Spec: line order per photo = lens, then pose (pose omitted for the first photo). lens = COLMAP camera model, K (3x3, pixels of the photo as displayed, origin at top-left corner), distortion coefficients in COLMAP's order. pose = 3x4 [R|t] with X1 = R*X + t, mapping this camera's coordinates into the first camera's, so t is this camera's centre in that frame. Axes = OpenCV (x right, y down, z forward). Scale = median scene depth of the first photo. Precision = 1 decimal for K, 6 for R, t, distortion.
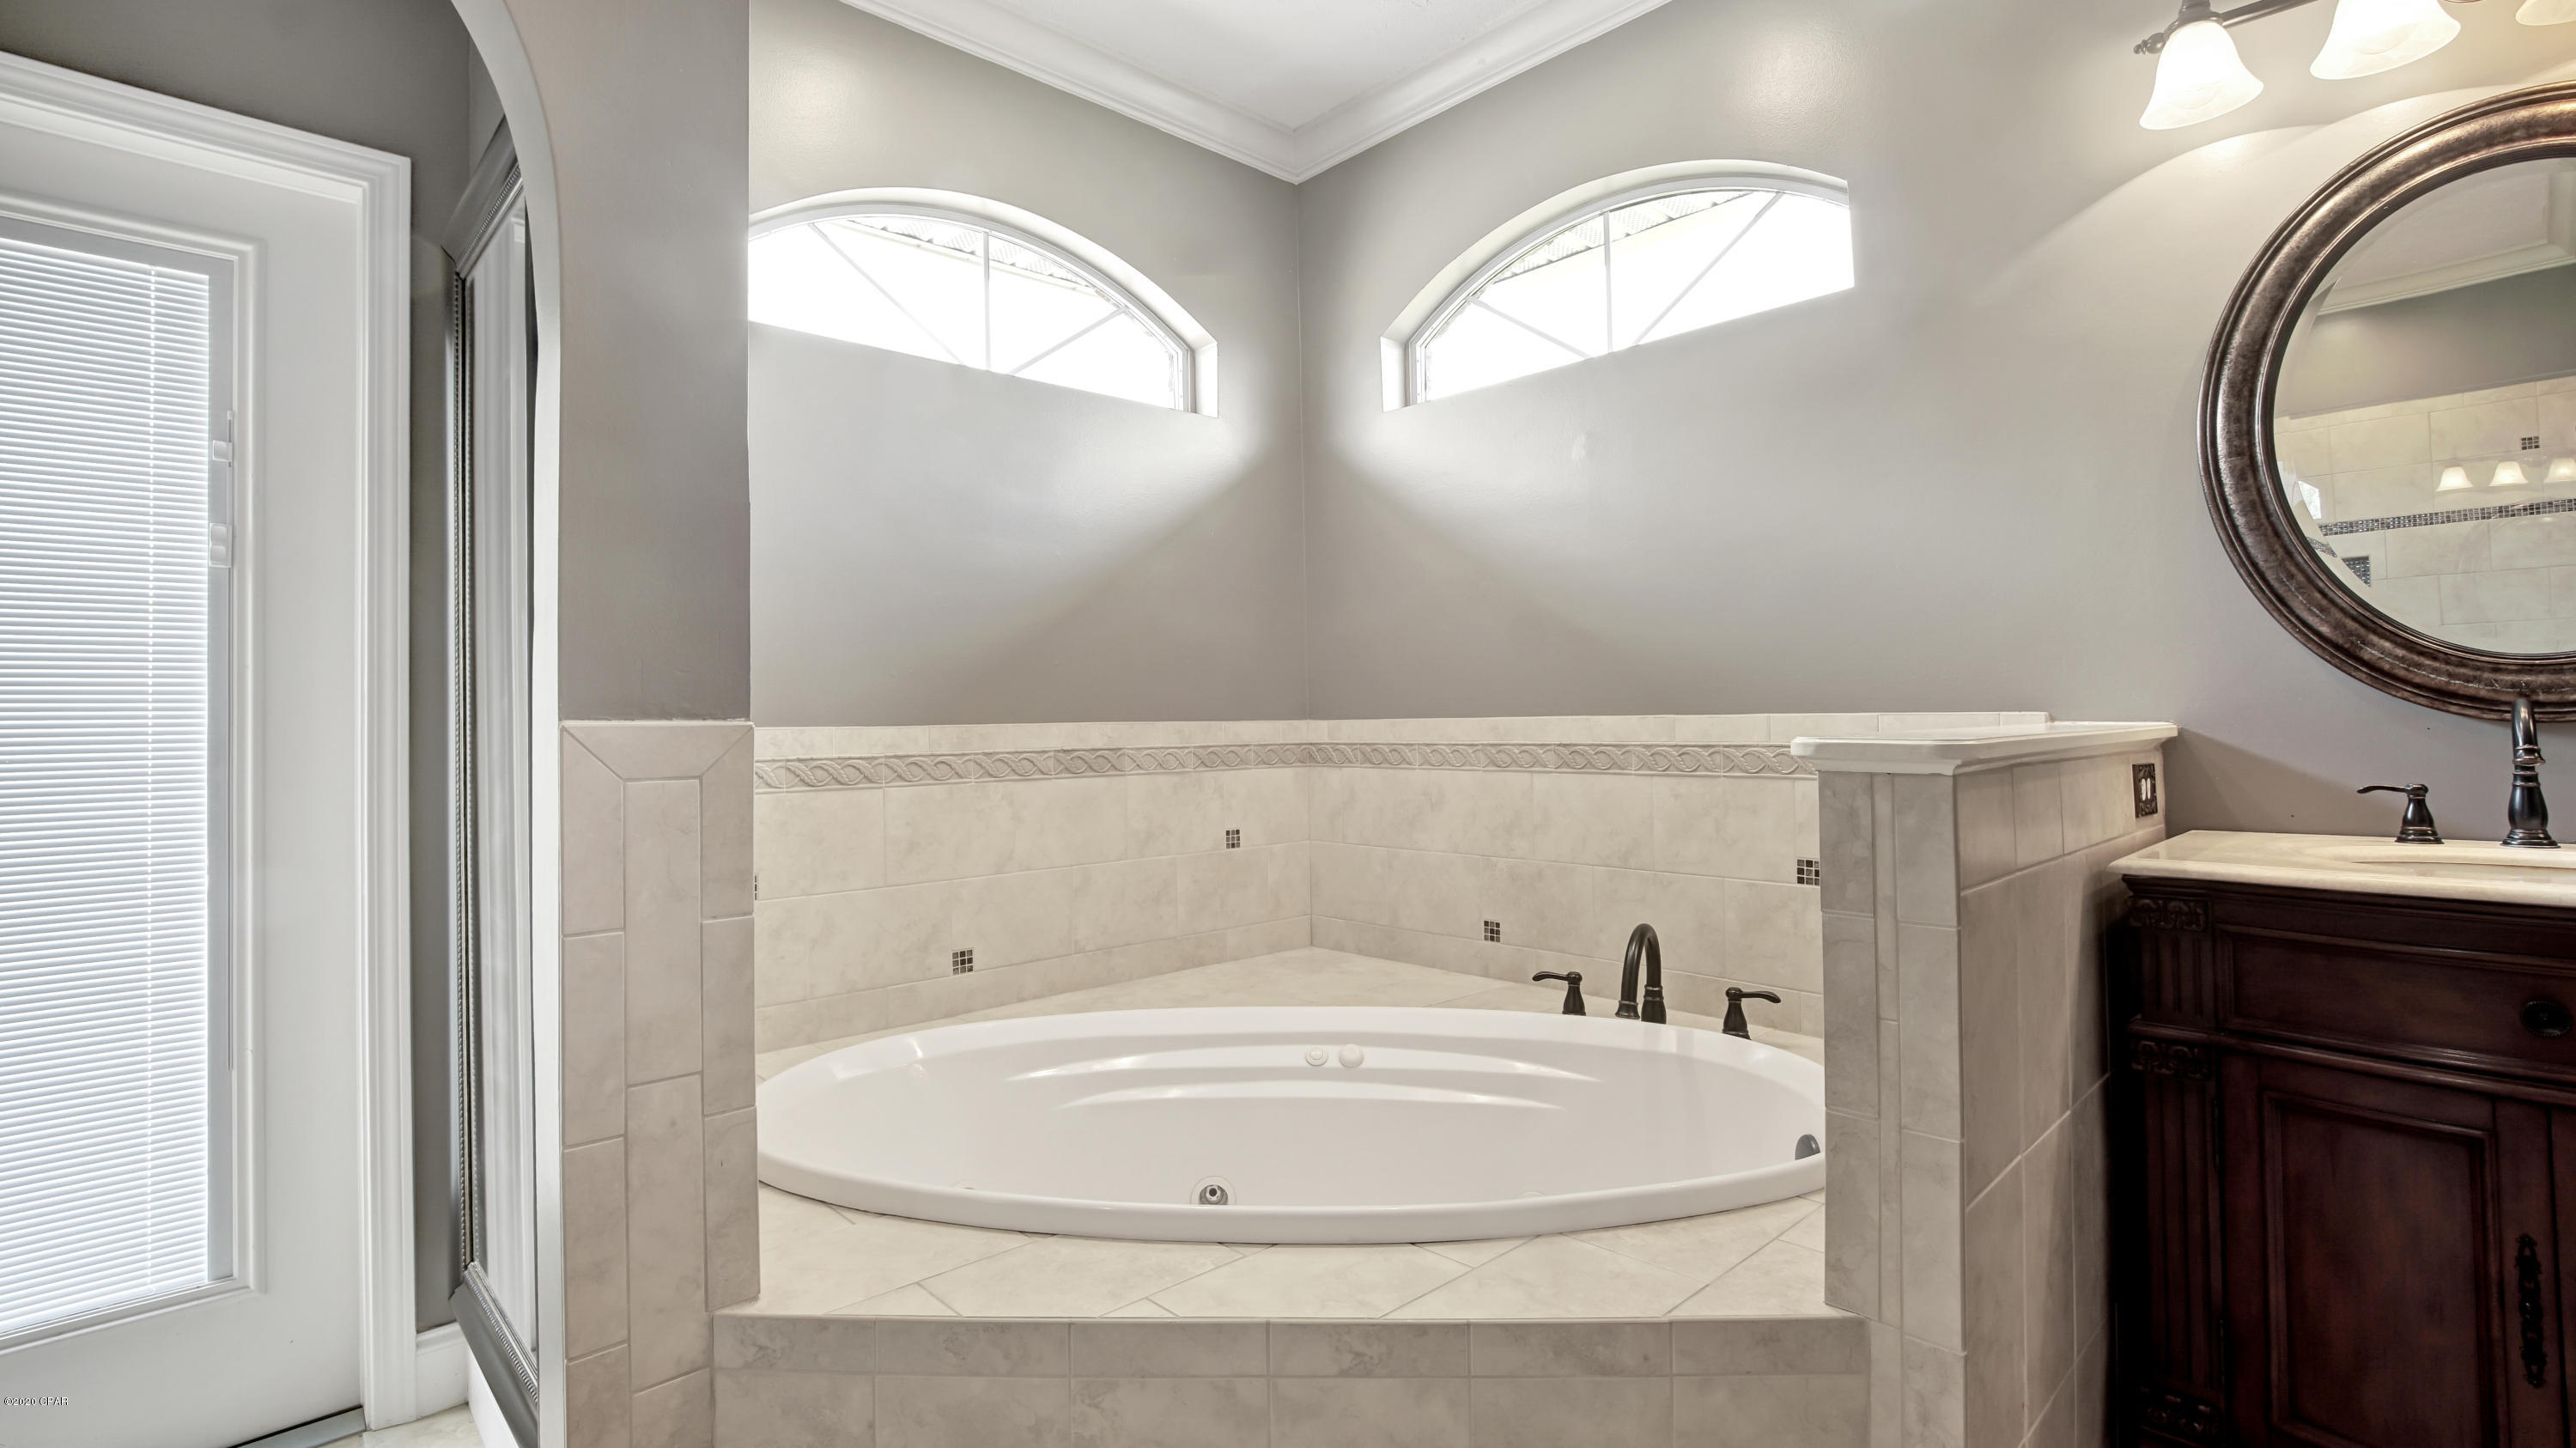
lens RADIAL K [[1167.9, 0, 1288.3], [0, 1167.9, 689.6], [0, 0, 1]] dist [-0.045498, 0.012809]
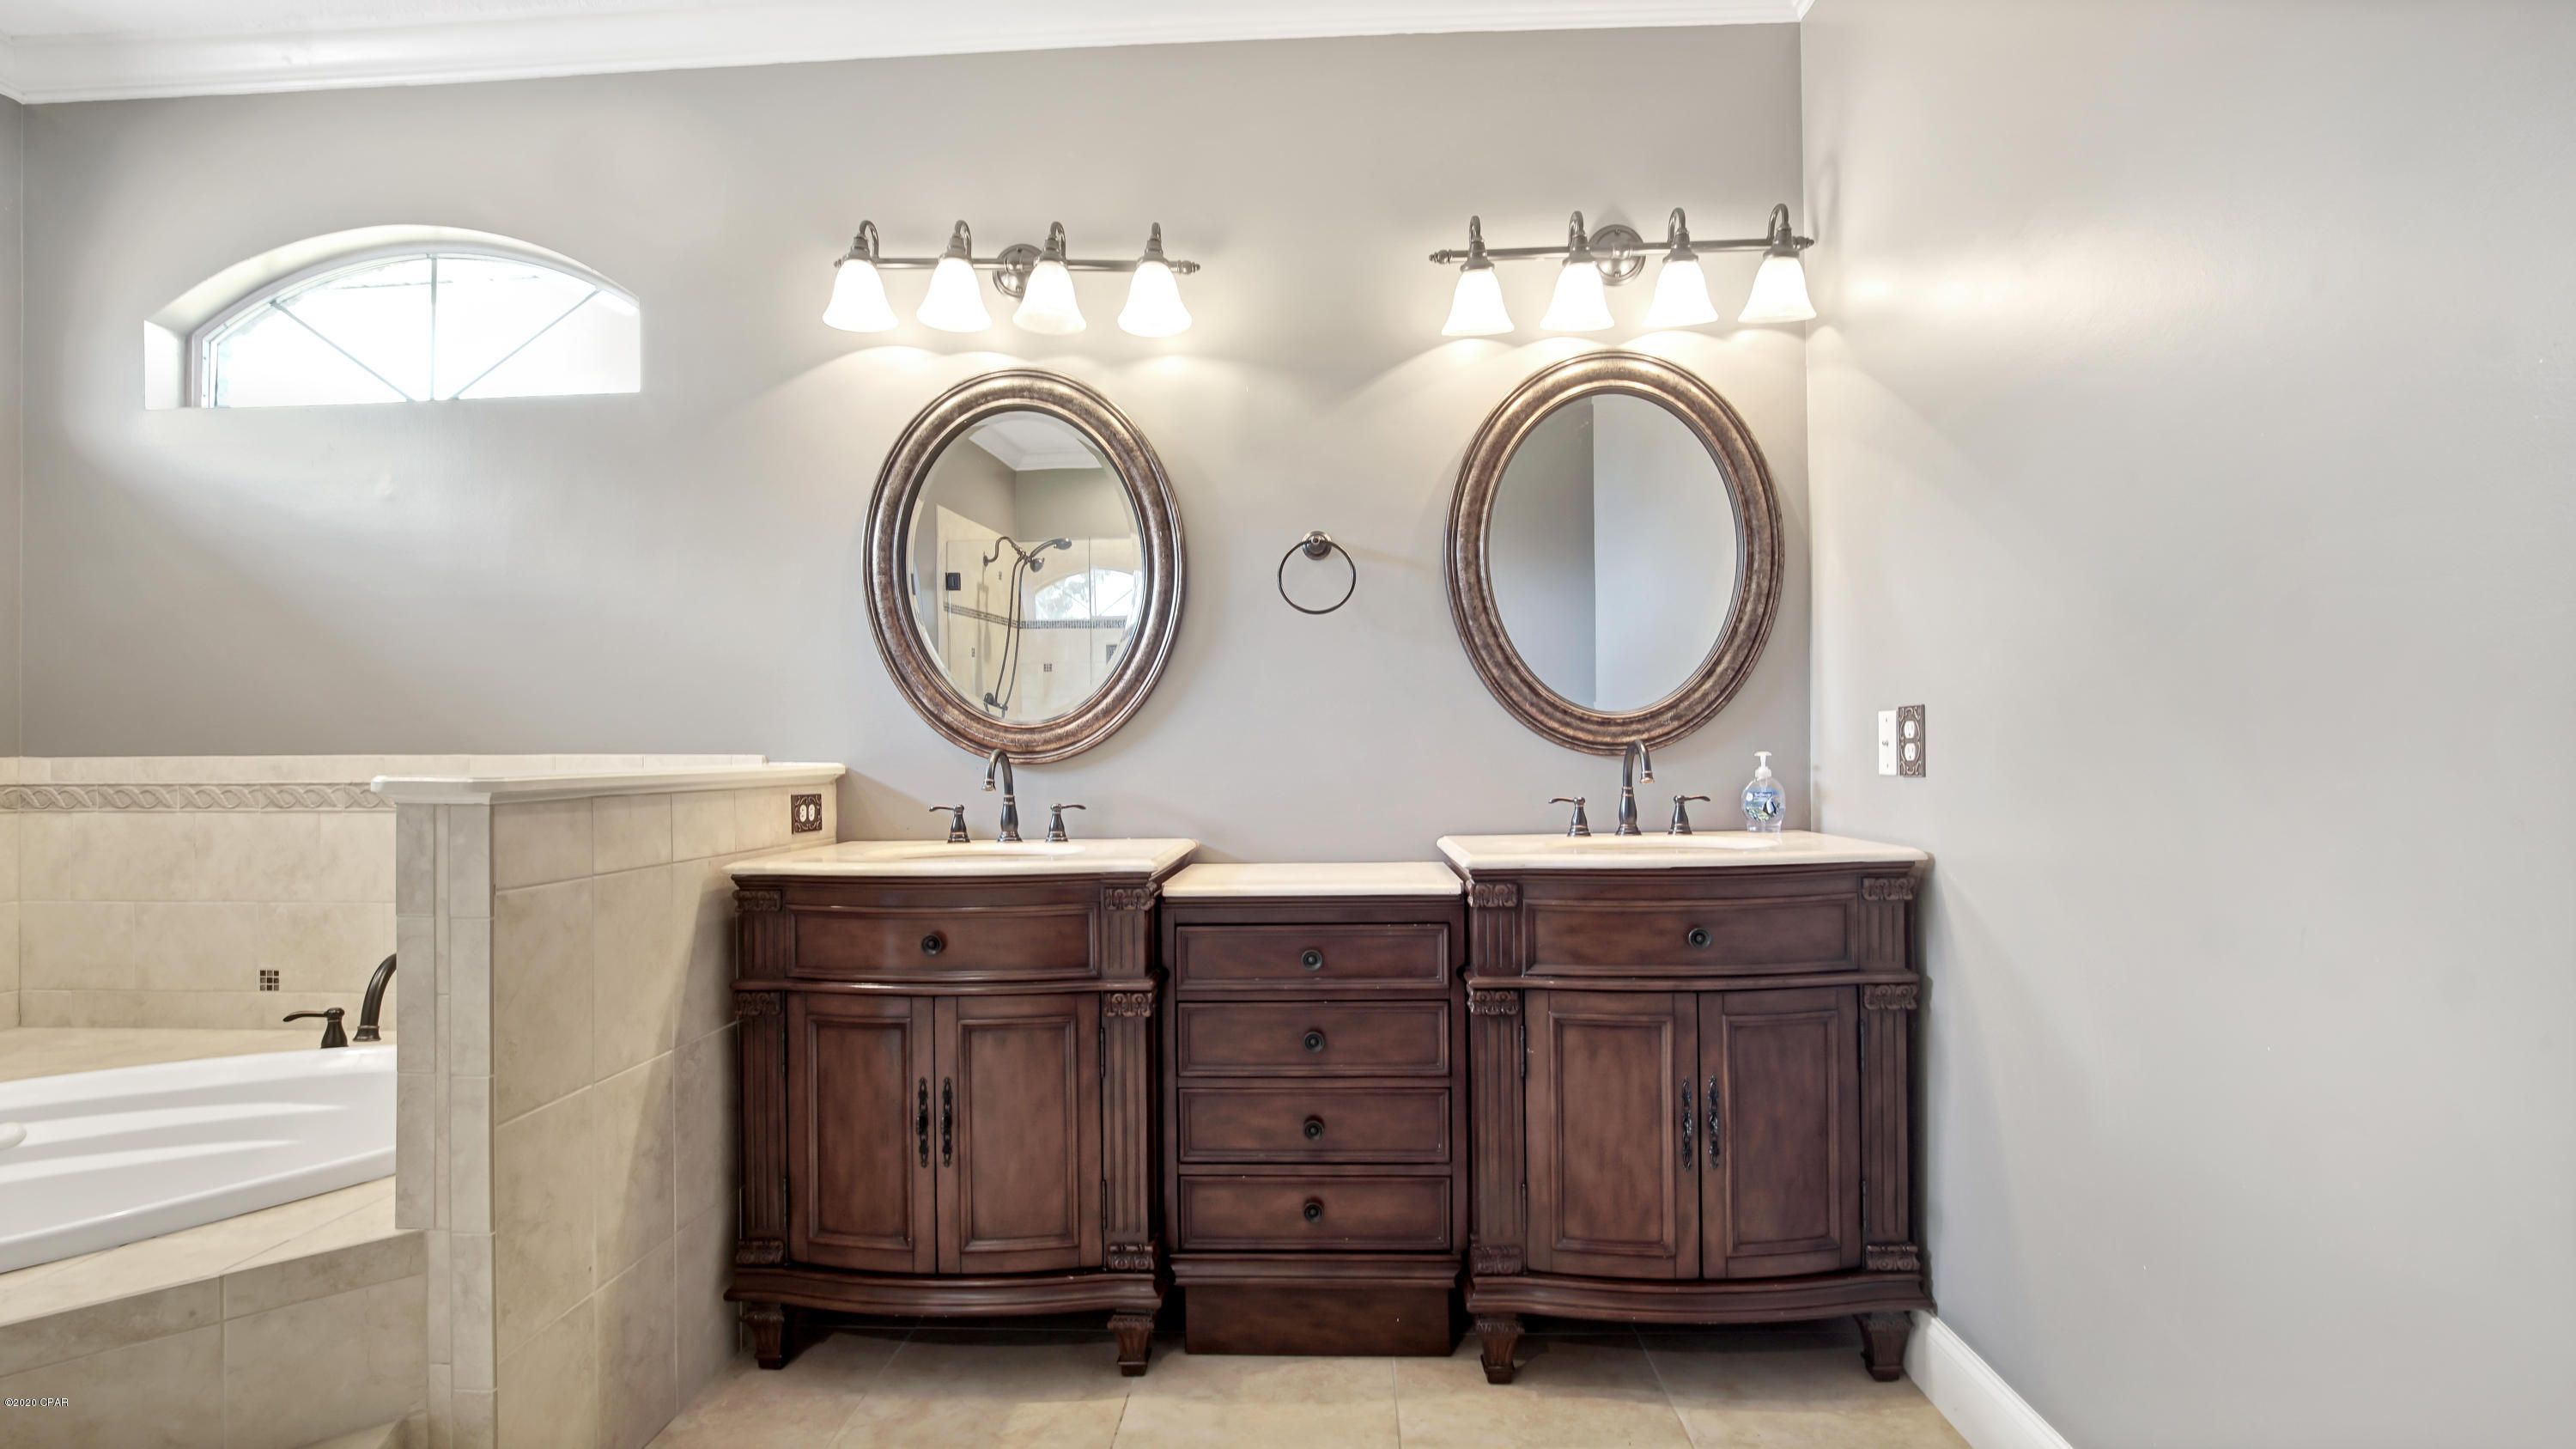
lens RADIAL K [[1159.5, 0, 1296.2], [0, 1159.5, 736.9], [0, 0, 1]] dist [-0.042304, 0.011946]
pose [[0.716194, 0.015643, 0.697726, 0.205795], [-0.022303, 0.999751, 0.000479, -0.016643], [-0.697545, -0.015905, 0.716364, -0.382164]]
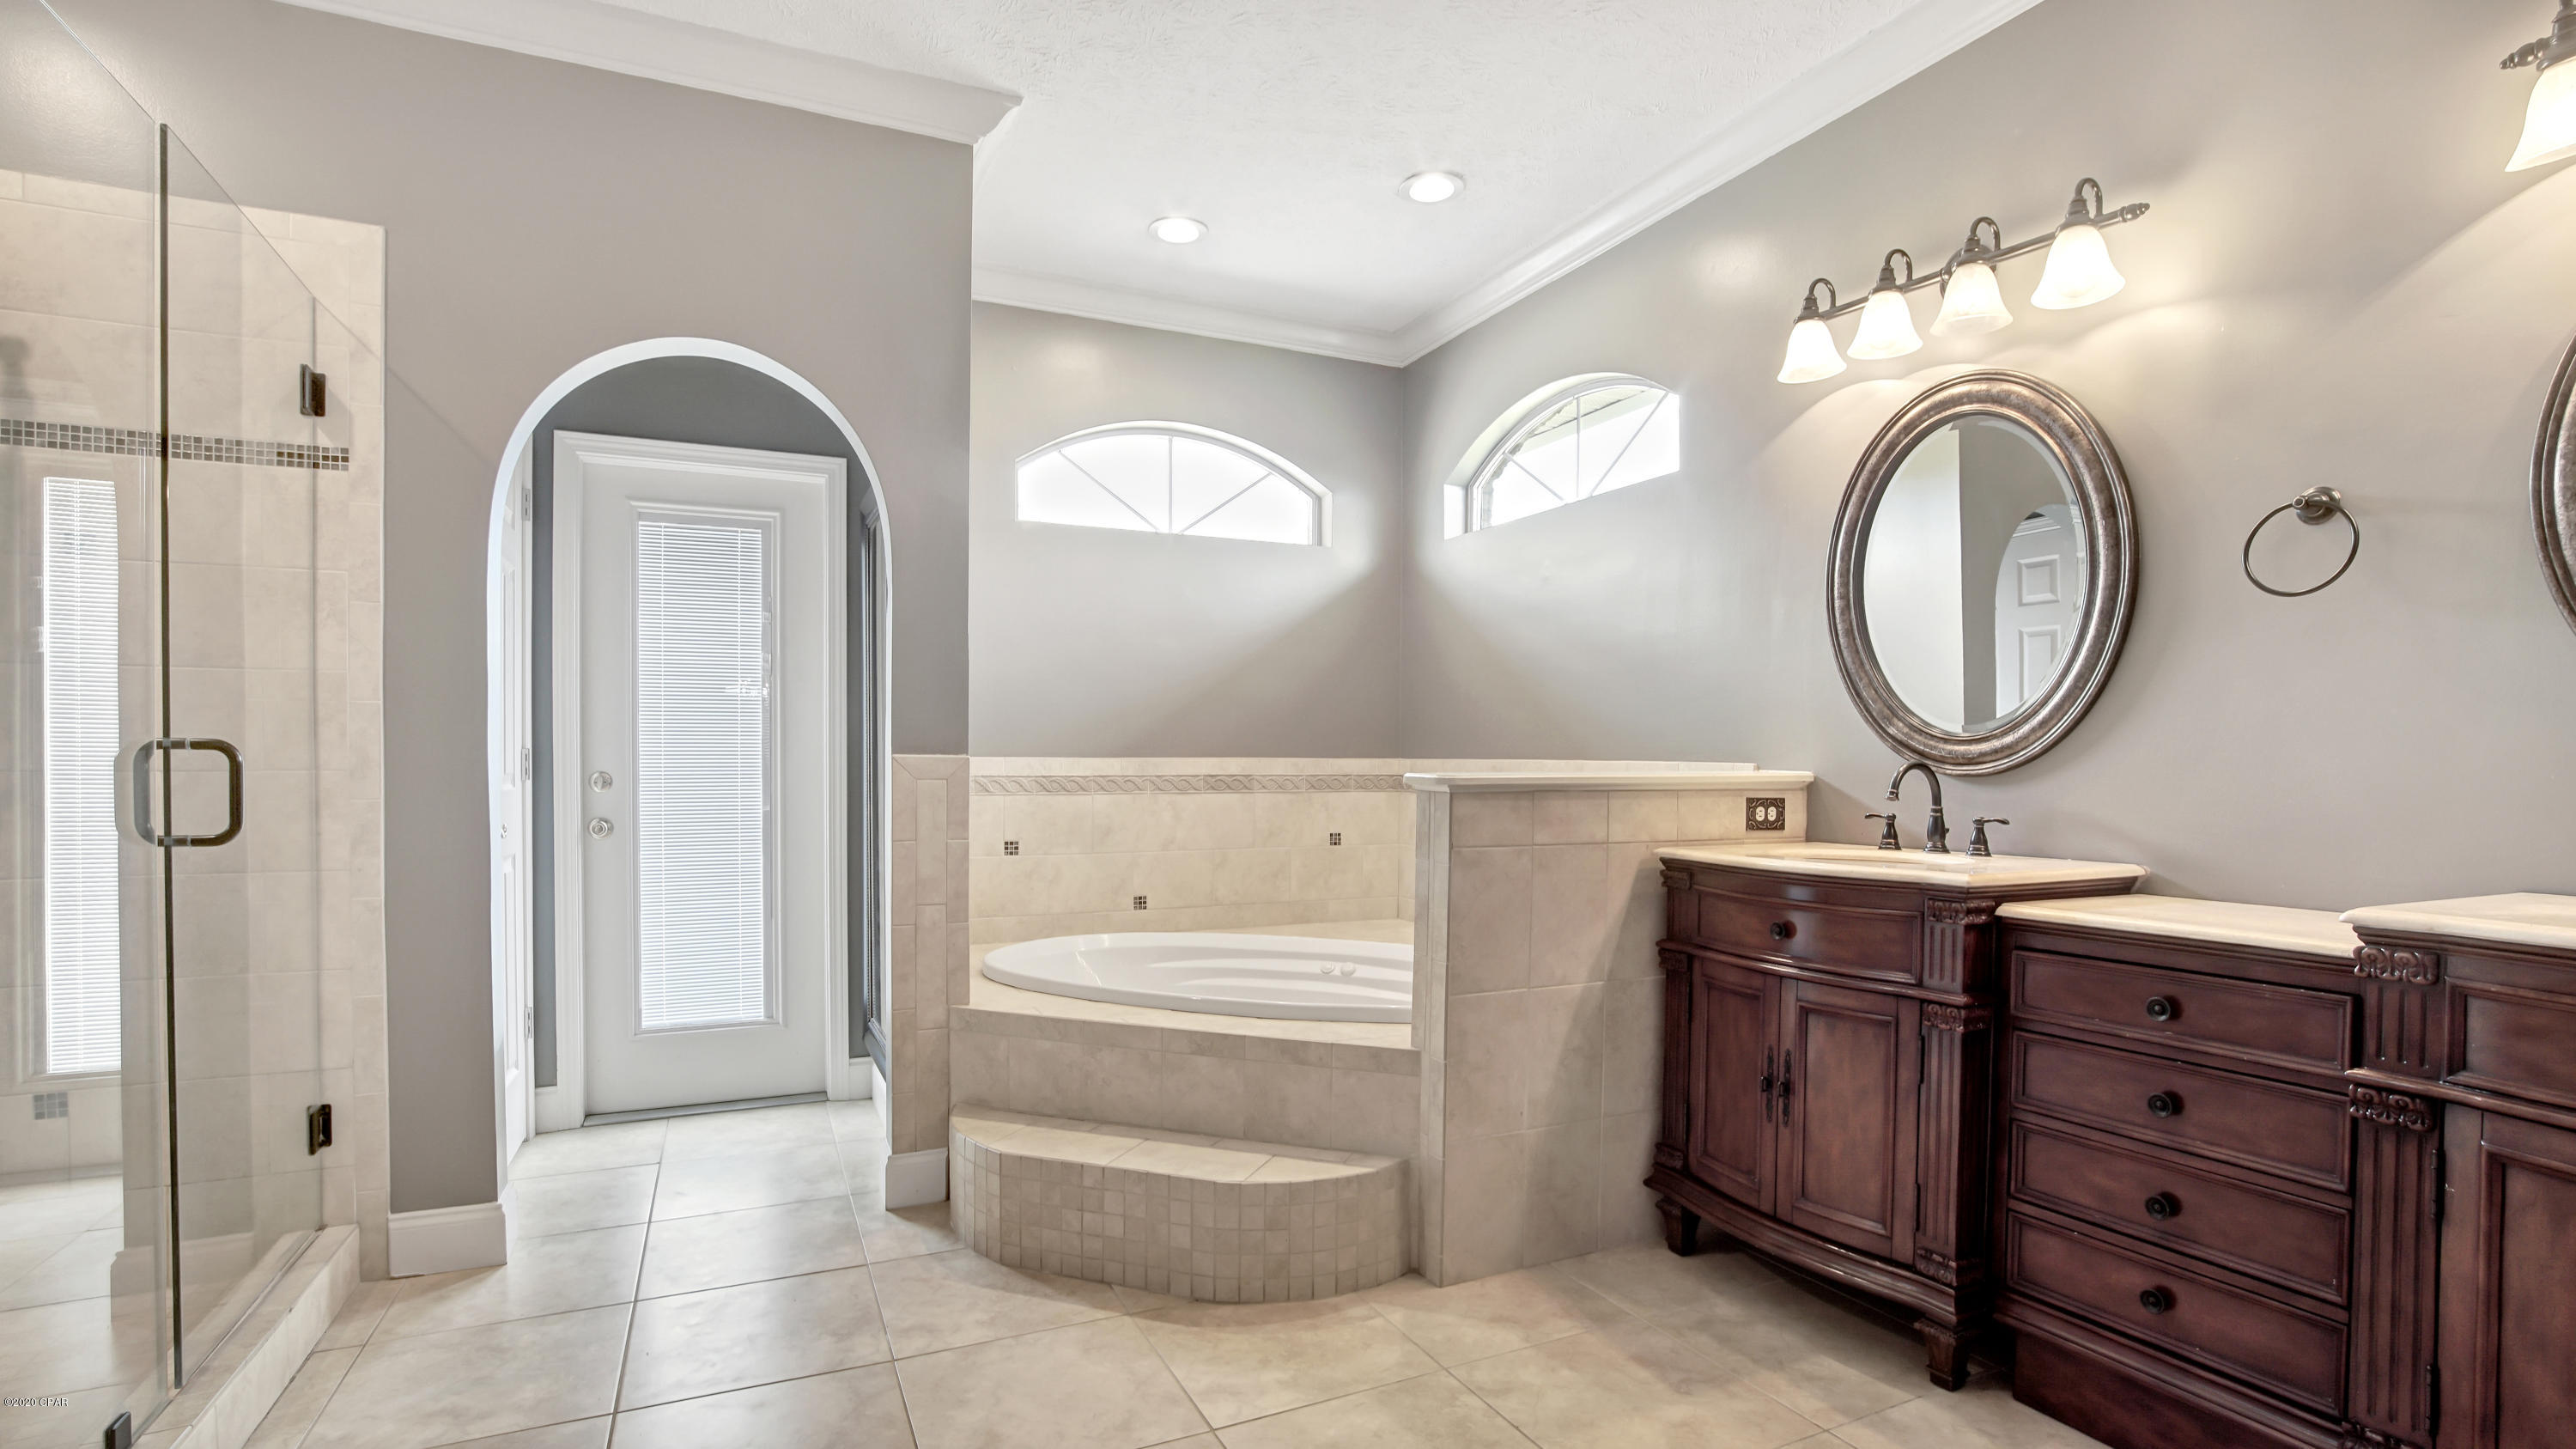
lens RADIAL K [[1190.7, 0, 1293.2], [0, 1190.7, 769.0], [0, 0, 1]] dist [-0.049735, 0.013389]
pose [[0.951527, 0.021217, -0.306832, 0.617555], [-0.009125, 0.999126, 0.040790, -0.034359], [0.307430, -0.036013, 0.950889, -0.738079]]
